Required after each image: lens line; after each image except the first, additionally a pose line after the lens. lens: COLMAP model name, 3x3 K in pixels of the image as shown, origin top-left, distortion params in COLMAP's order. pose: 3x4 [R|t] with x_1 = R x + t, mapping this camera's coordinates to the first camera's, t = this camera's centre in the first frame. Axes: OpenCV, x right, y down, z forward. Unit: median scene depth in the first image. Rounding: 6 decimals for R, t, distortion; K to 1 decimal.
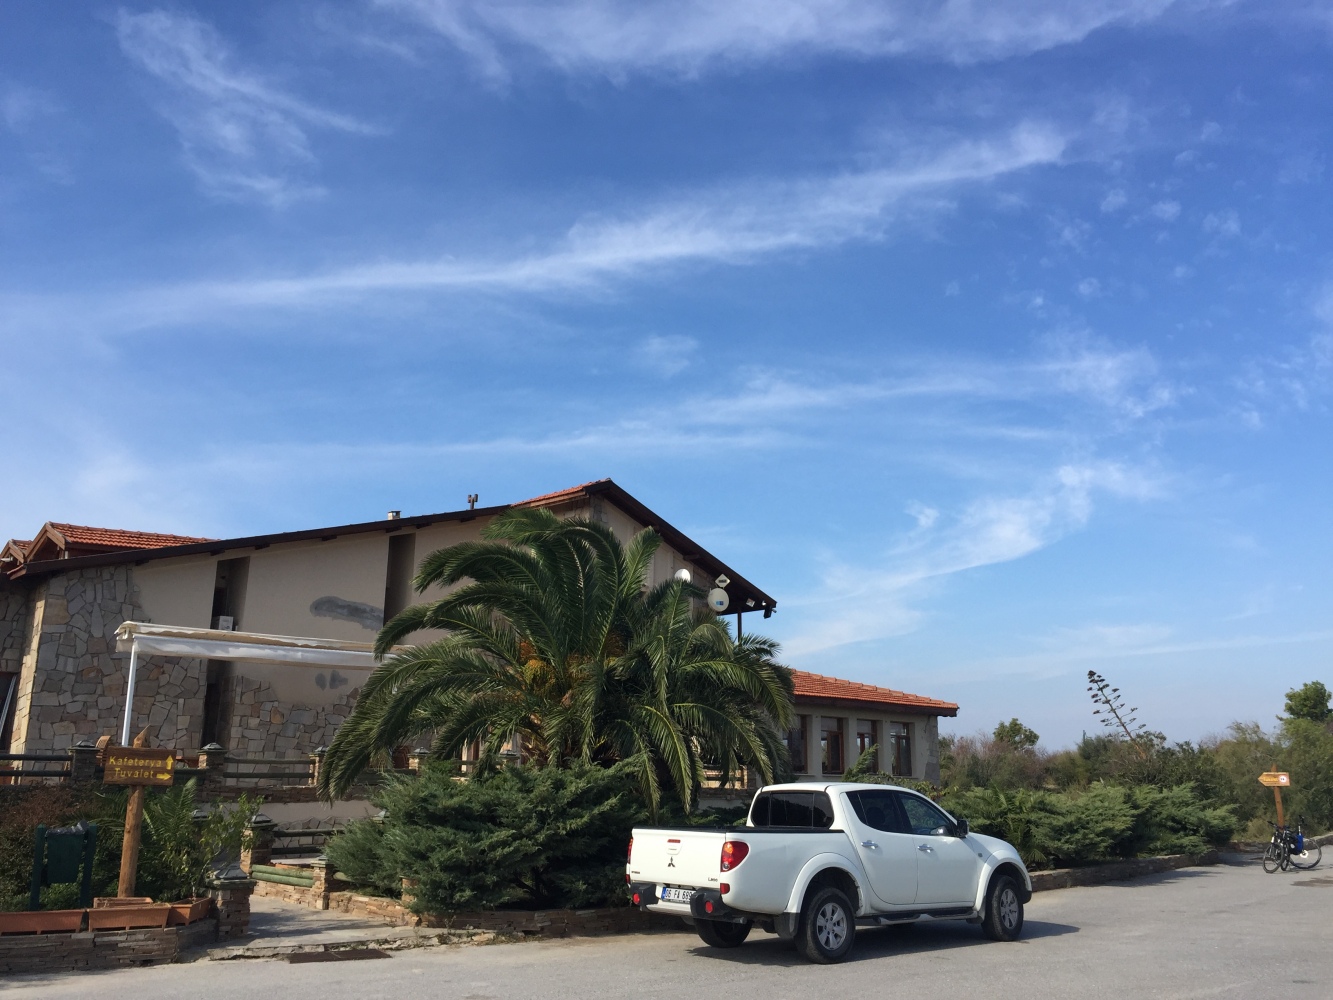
lens RADIAL K [[1142.1, 0, 669.1], [0, 1142.1, 490.4], [0, 0, 1]] dist [0.090405, -0.126425]
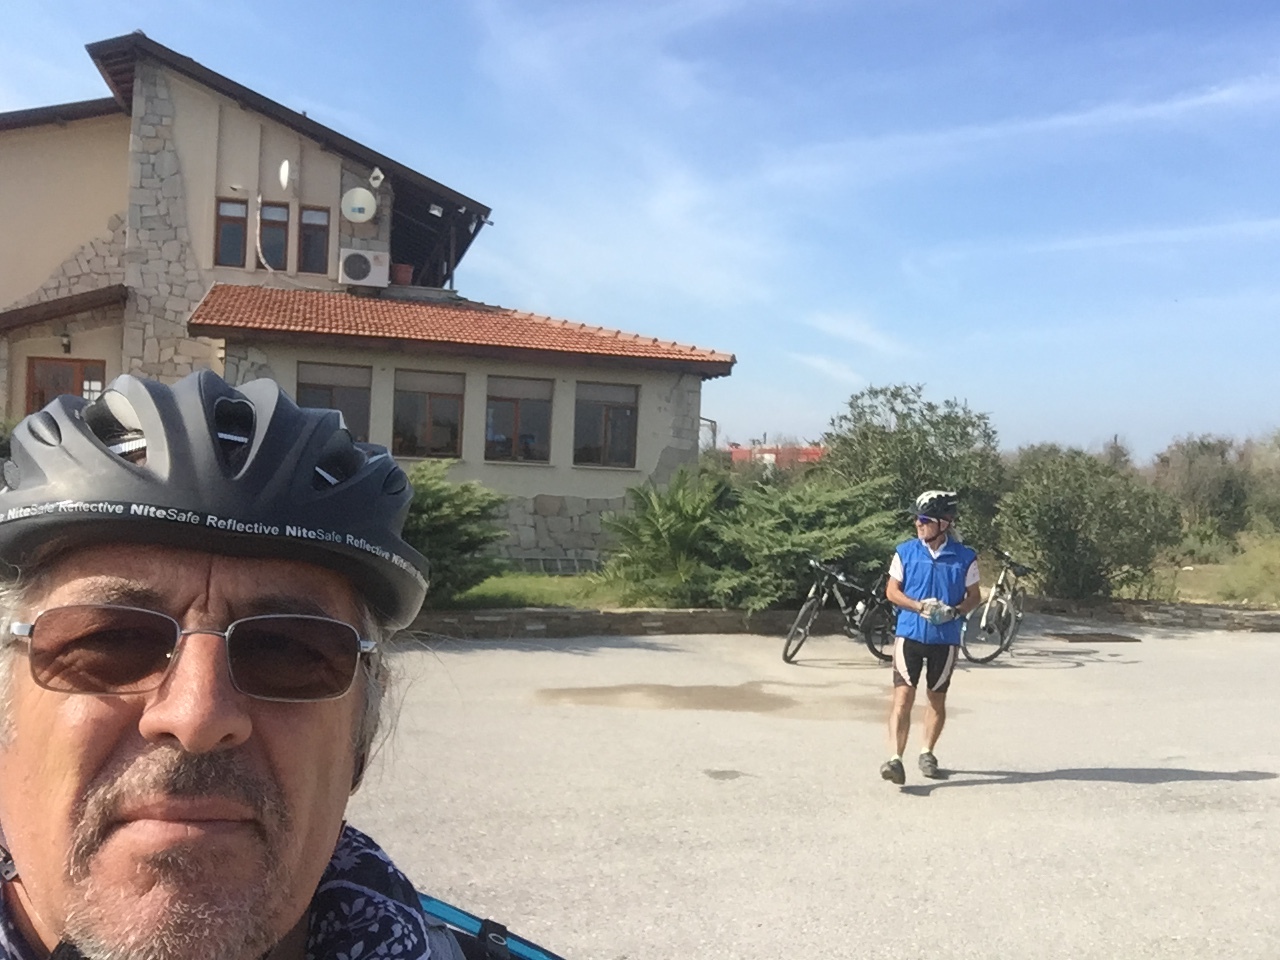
lens RADIAL K [[1181.3, 0, 630.6], [0, 1181.3, 488.7], [0, 0, 1]] dist [0.086776, -0.226428]
pose [[0.879318, 0.032083, -0.475154, 0.627388], [0.080736, 0.973244, 0.215125, 0.145022], [0.469342, -0.227525, 0.853200, 0.535931]]
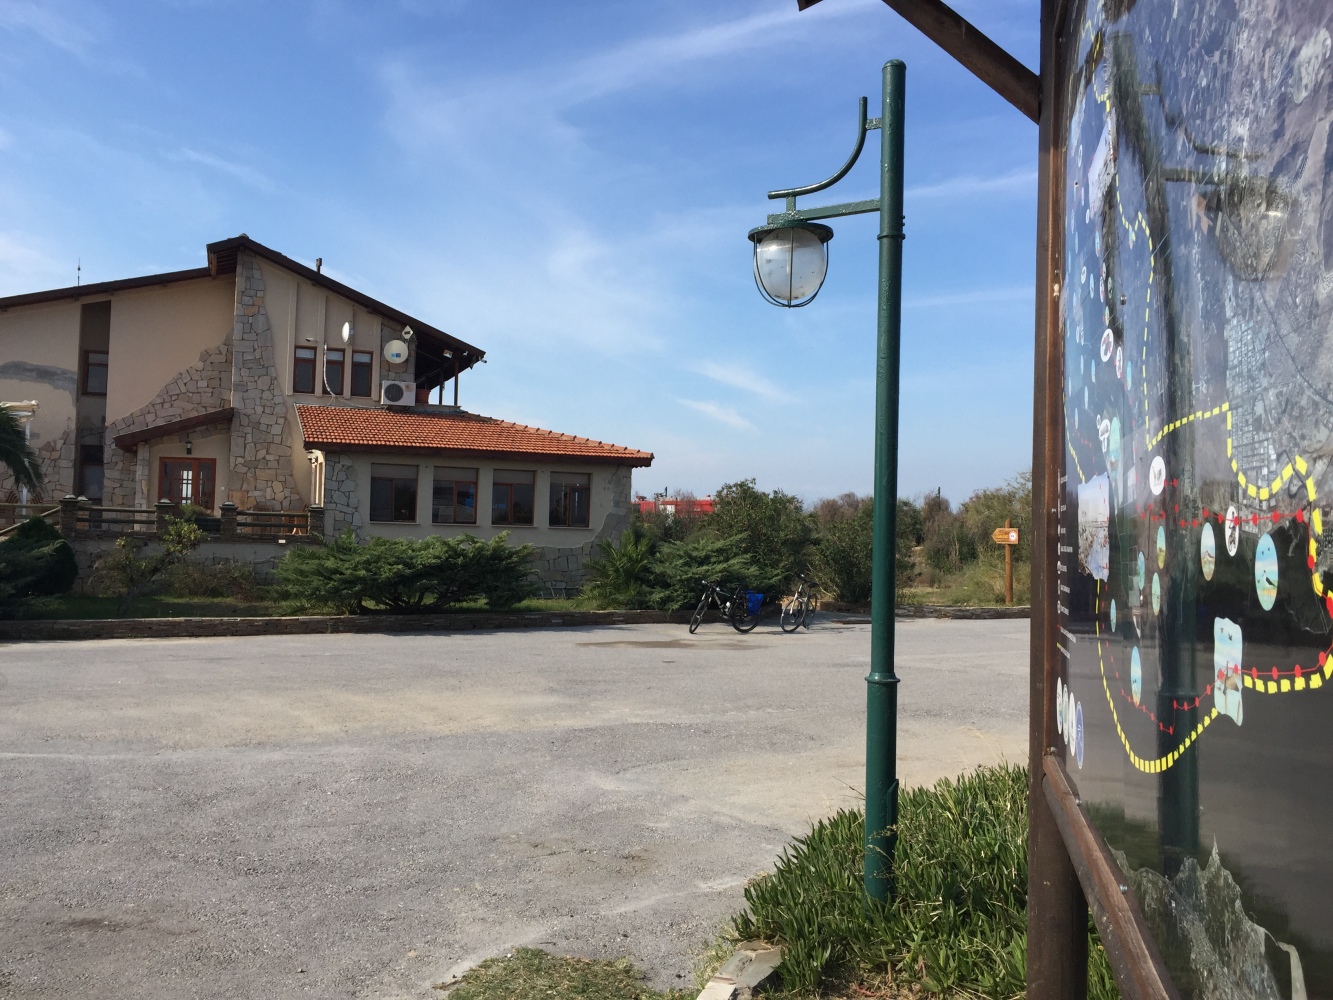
lens RADIAL K [[1142.1, 0, 669.1], [0, 1142.1, 490.4], [0, 0, 1]] dist [0.090405, -0.126425]
pose [[0.930135, 0.004439, -0.367190, 0.757654], [0.070768, 0.979017, 0.191098, 0.047963], [0.360334, -0.203732, 0.910304, 0.191914]]
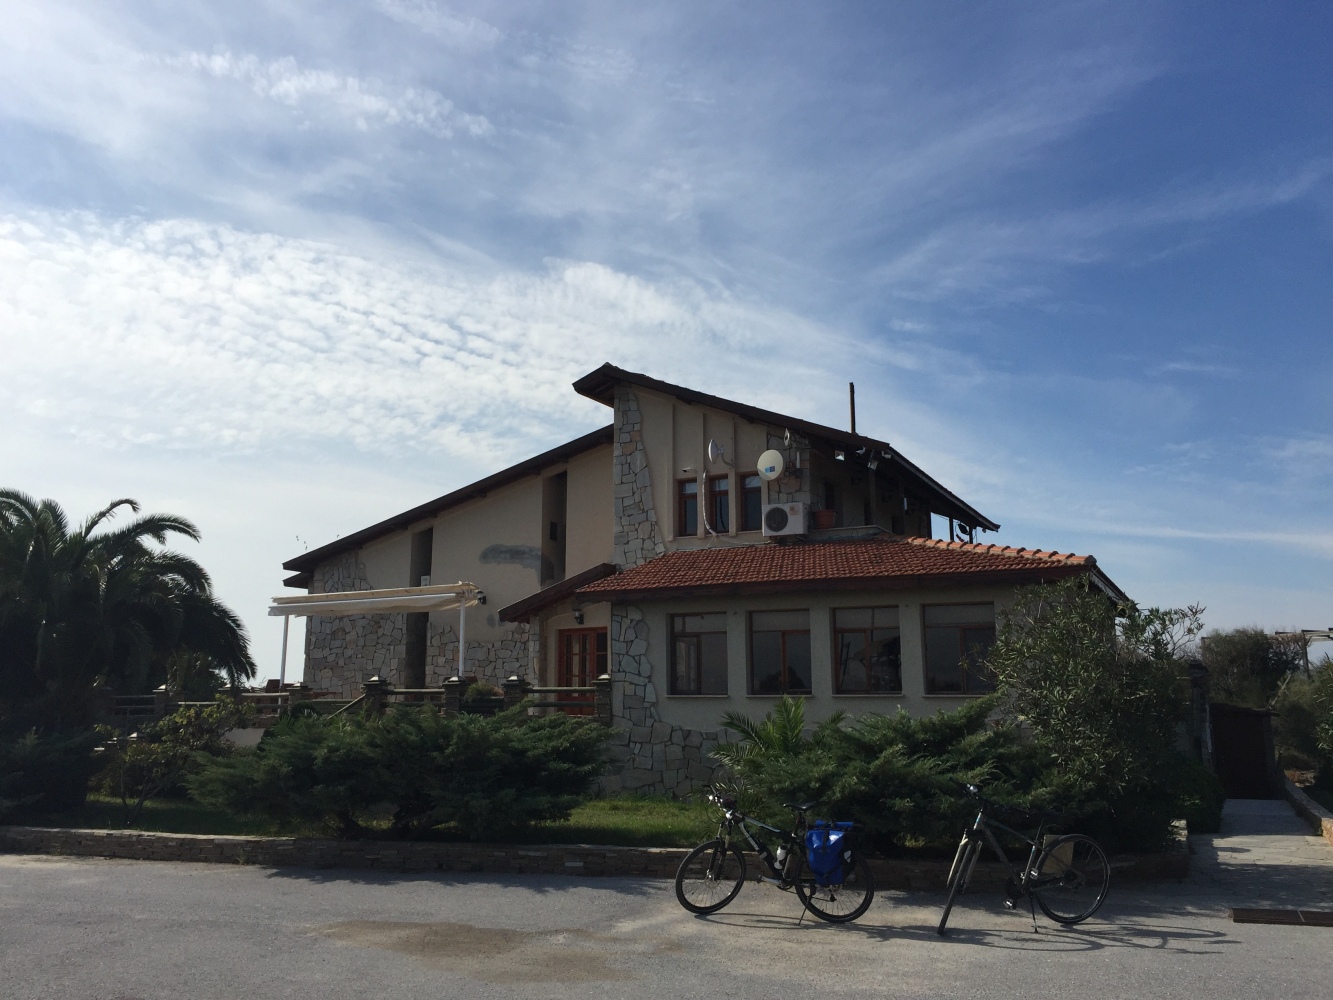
lens RADIAL K [[1142.1, 0, 669.1], [0, 1142.1, 490.4], [0, 0, 1]] dist [0.090405, -0.126425]
pose [[0.359881, -0.182681, -0.914939, 0.837879], [0.234319, 0.966910, -0.100891, 0.205918], [0.903095, -0.178079, 0.390779, 0.784225]]
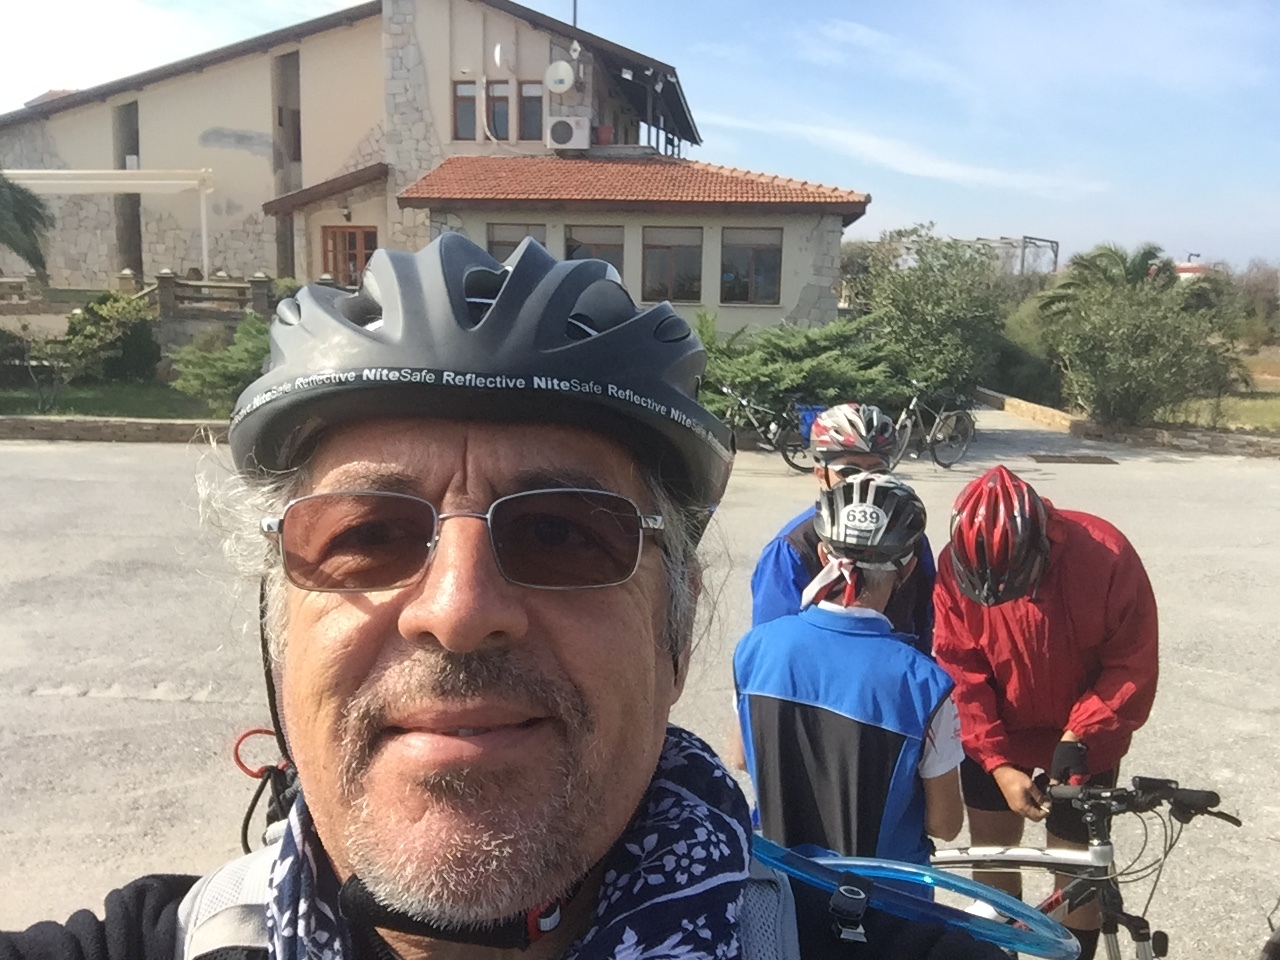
lens RADIAL K [[1181.3, 0, 630.6], [0, 1181.3, 488.7], [0, 0, 1]] dist [0.086776, -0.226428]
pose [[0.654766, 0.125414, -0.745354, 0.851426], [0.170776, 0.936089, 0.307528, 0.140879], [0.736286, -0.328647, 0.591501, 0.570443]]
